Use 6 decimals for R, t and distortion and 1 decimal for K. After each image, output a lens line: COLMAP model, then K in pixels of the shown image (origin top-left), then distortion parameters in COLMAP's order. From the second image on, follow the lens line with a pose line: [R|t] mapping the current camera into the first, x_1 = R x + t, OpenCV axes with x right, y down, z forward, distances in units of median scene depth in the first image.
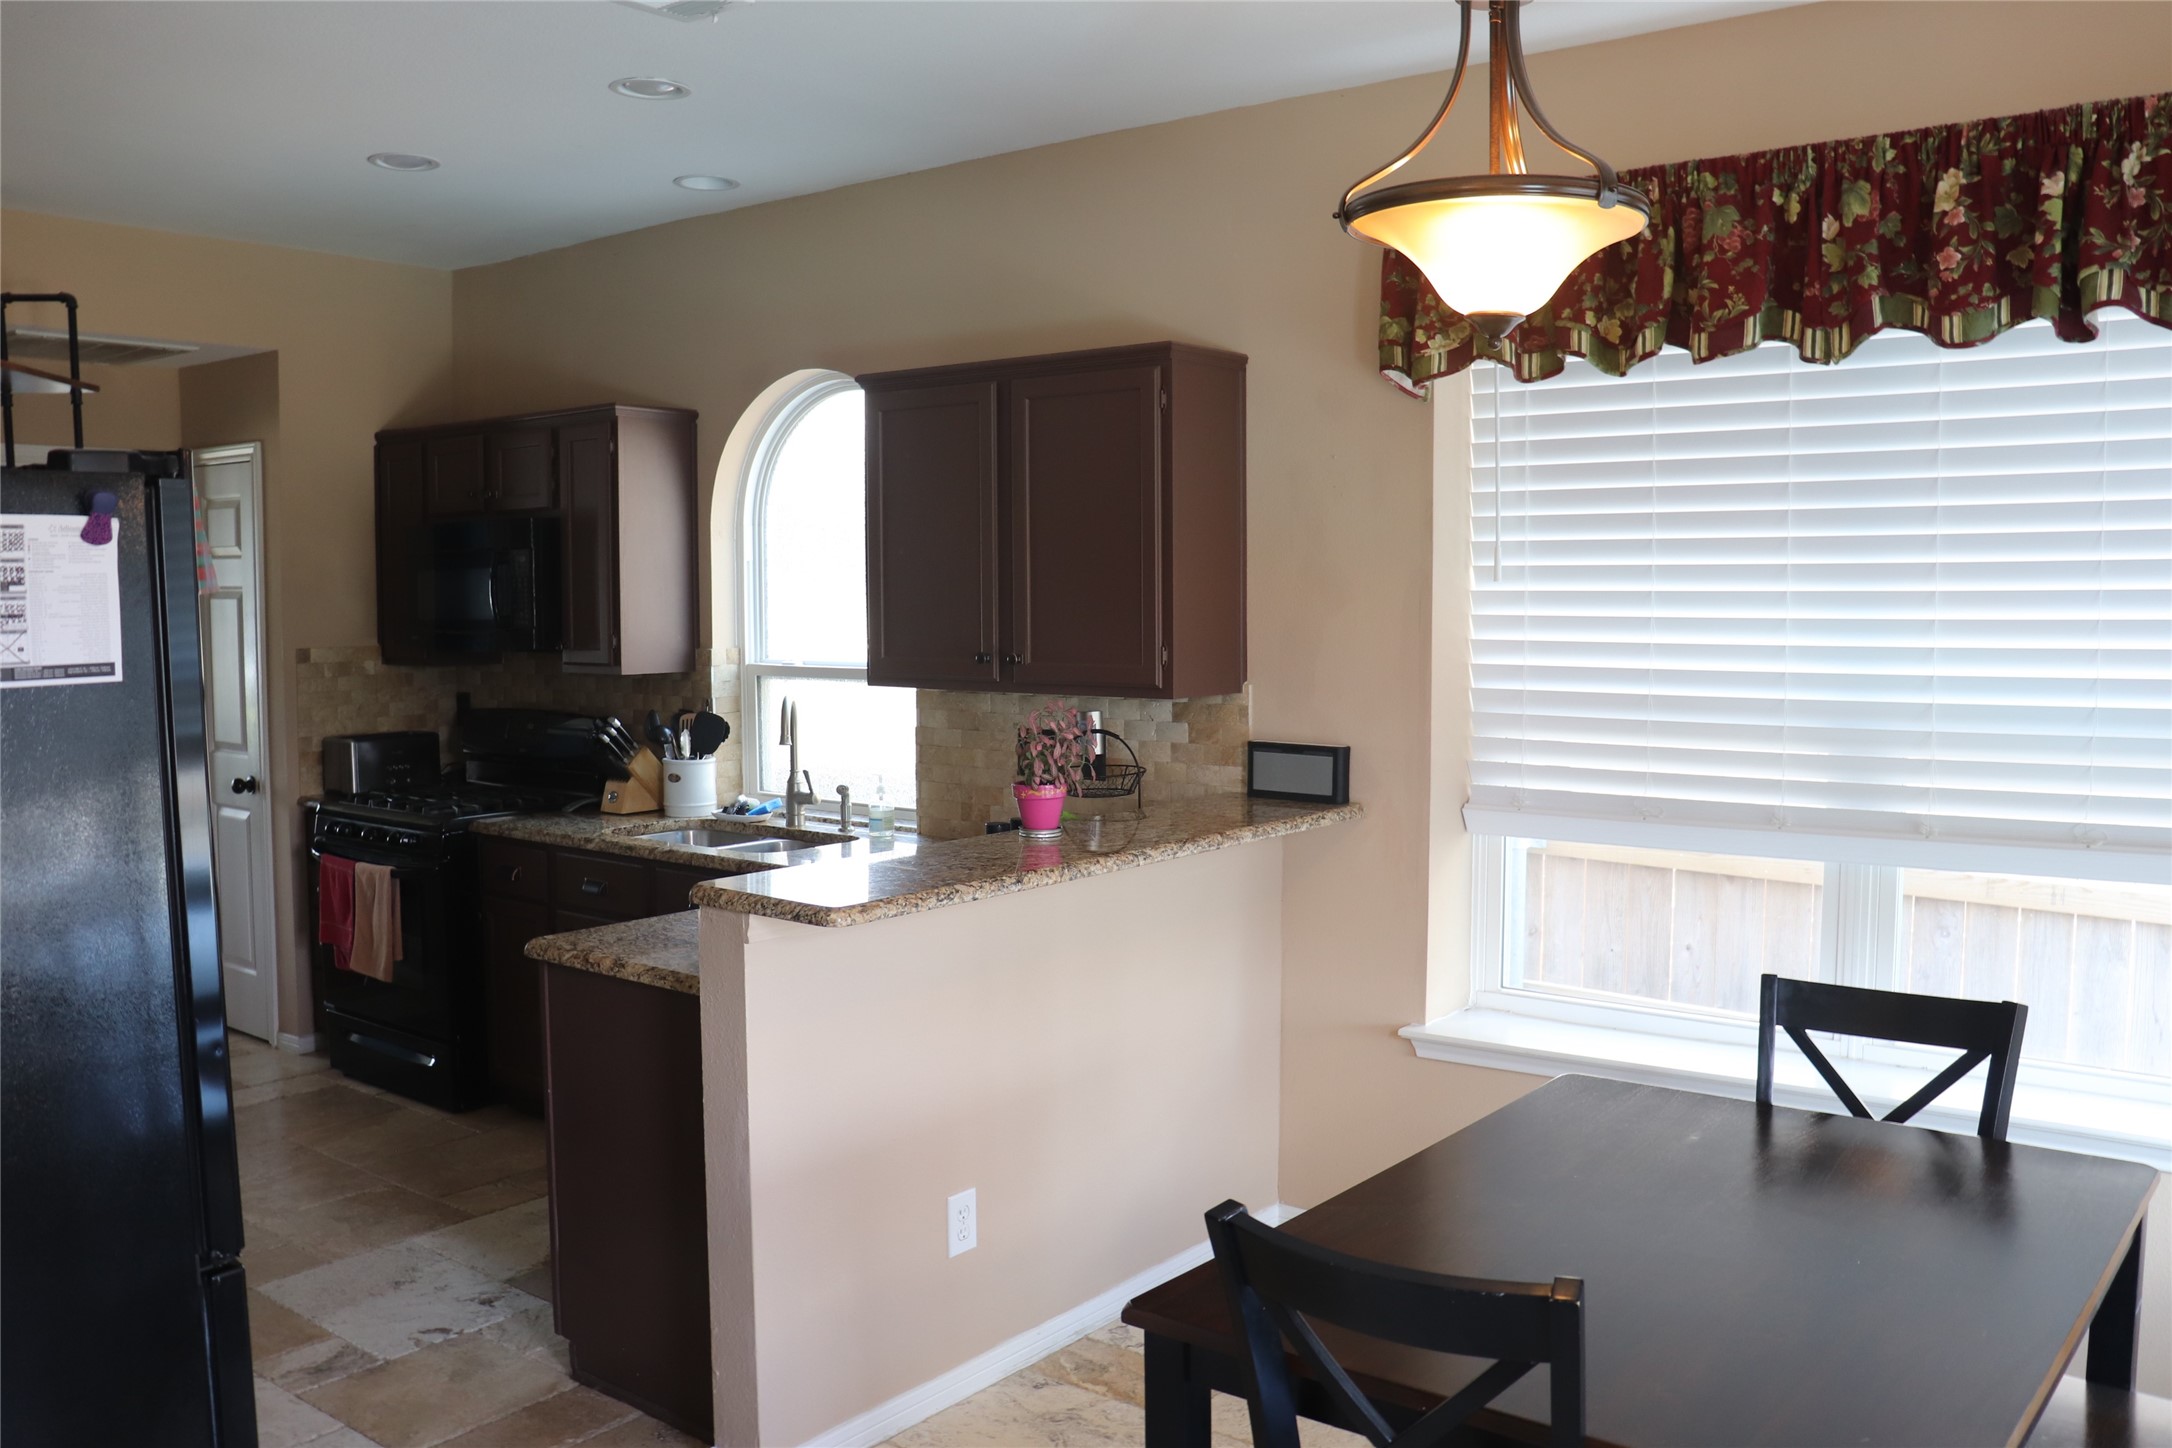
lens RADIAL K [[1820.2, 0, 1079.0], [0, 1820.2, 723.3], [0, 0, 1]] dist [-0.149603, 0.109035]
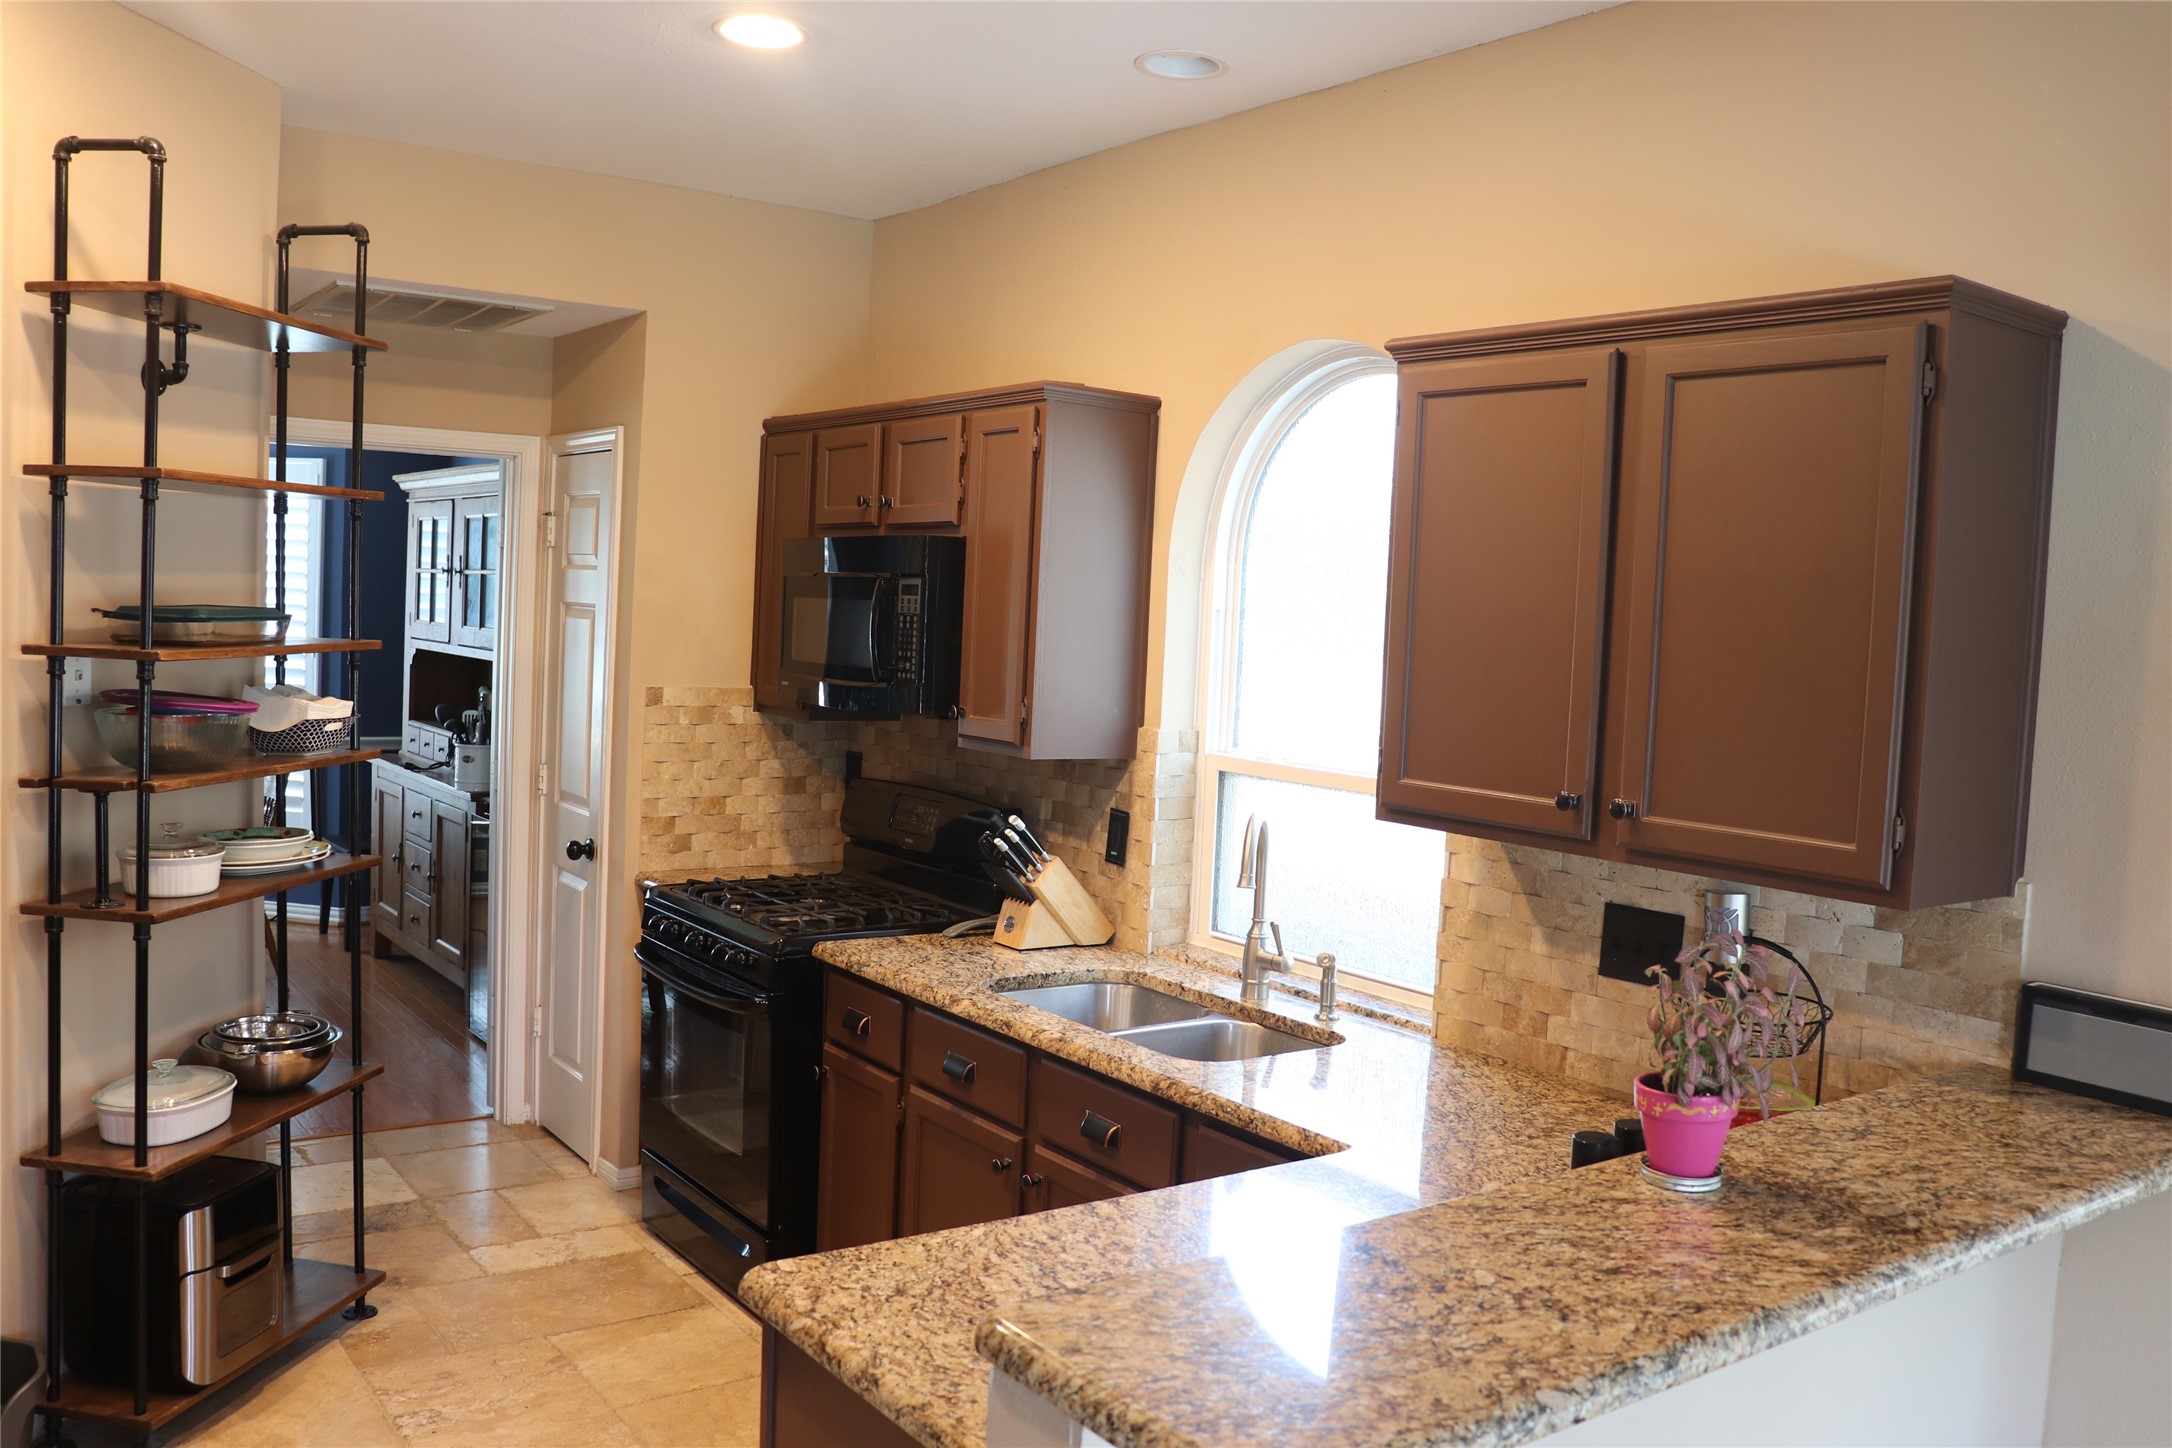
lens RADIAL K [[1820.2, 0, 1073.7], [0, 1820.2, 720.8], [0, 0, 1]] dist [-0.149603, 0.109035]
pose [[0.960307, 0.066123, -0.270994, -0.043137], [-0.070478, 0.997493, -0.006360, -0.041226], [0.269894, 0.025207, 0.962560, 0.319961]]
